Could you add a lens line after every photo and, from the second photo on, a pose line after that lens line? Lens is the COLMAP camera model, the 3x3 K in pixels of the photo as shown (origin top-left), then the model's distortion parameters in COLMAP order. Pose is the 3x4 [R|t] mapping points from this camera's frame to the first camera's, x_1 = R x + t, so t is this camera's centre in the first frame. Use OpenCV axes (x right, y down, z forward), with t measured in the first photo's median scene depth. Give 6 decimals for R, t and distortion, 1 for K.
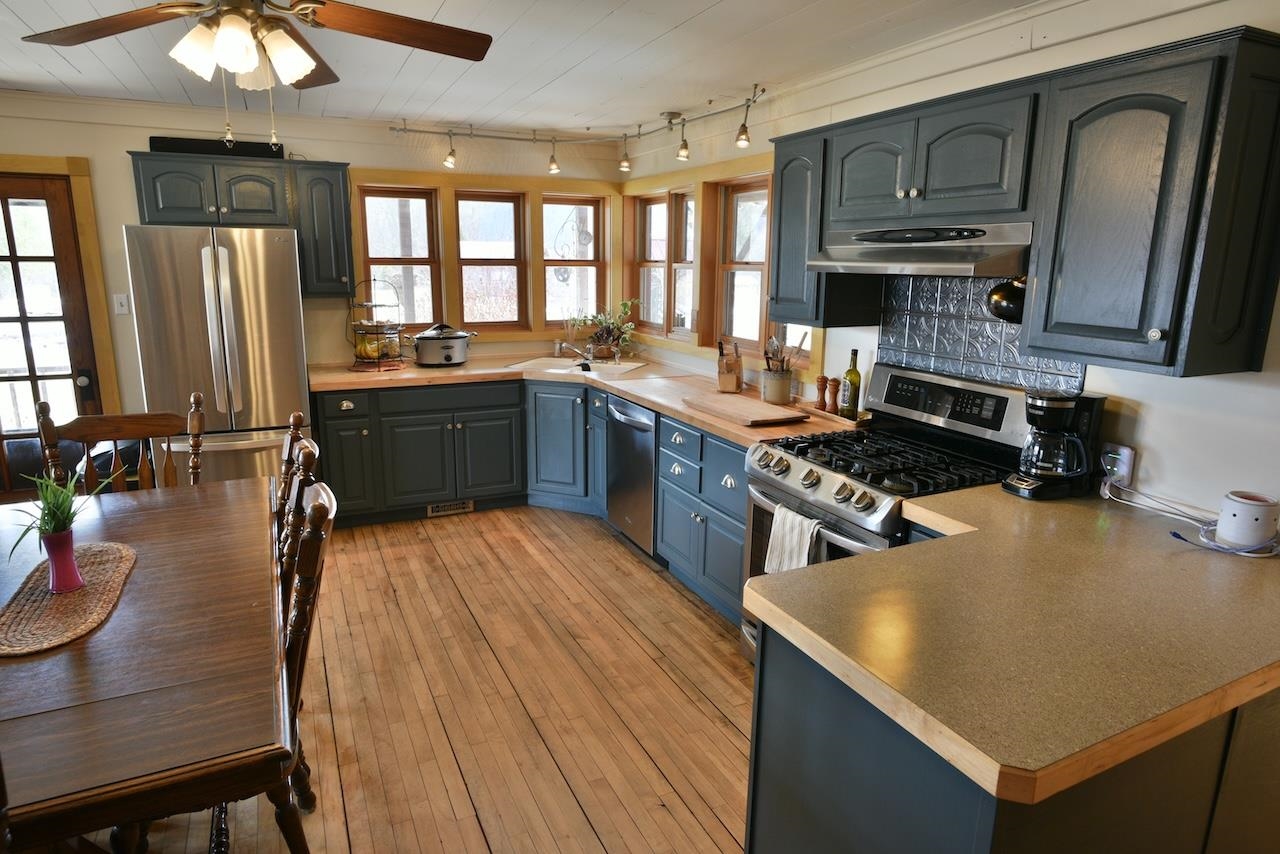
lens RADIAL K [[750.8, 0, 640.0], [0, 750.8, 427.0], [0, 0, 1]] dist [-0.046470, 0.023151]
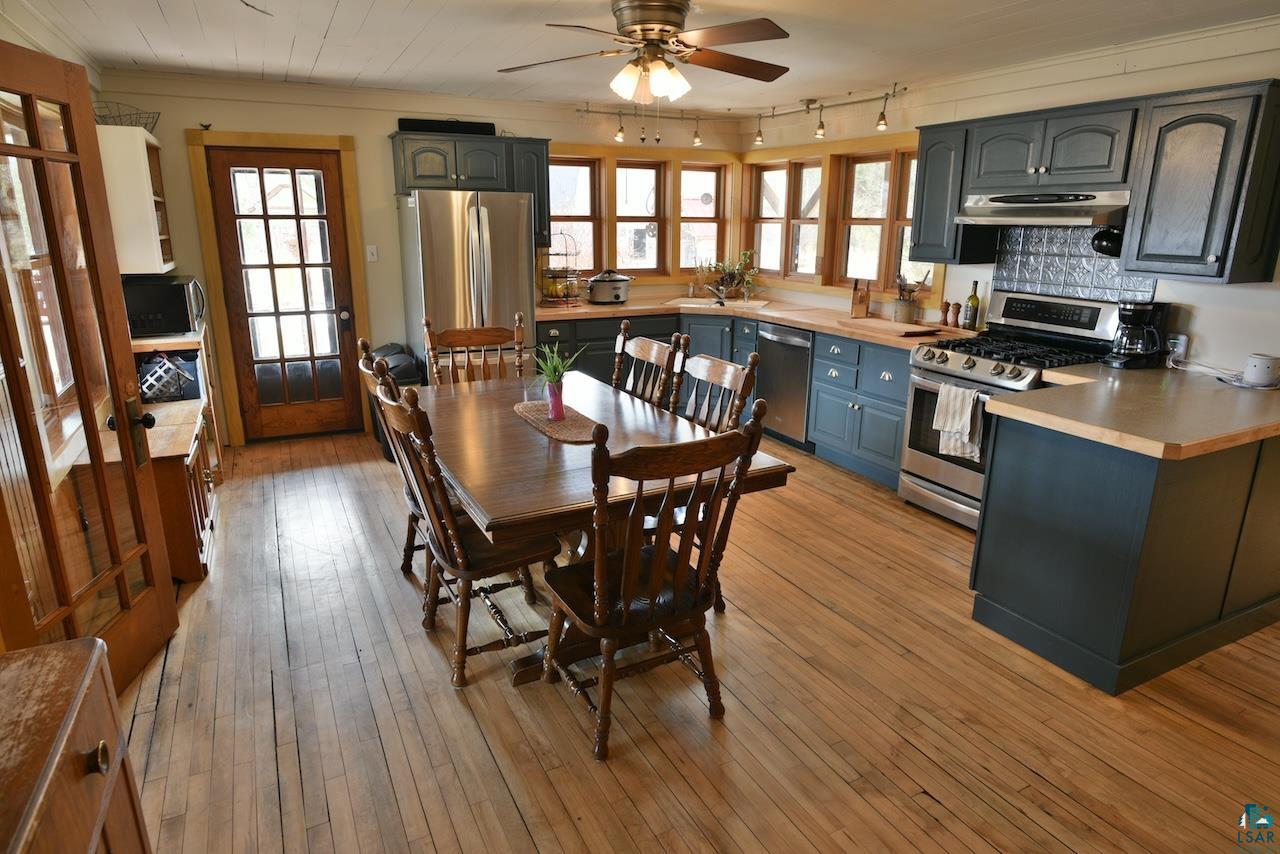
lens RADIAL K [[750.8, 0, 640.0], [0, 750.8, 427.0], [0, 0, 1]] dist [-0.046470, 0.023151]
pose [[0.999769, -0.011310, 0.018289, -0.365656], [0.010356, 0.998624, 0.051400, 0.090185], [-0.018845, -0.051198, 0.998511, -0.383355]]
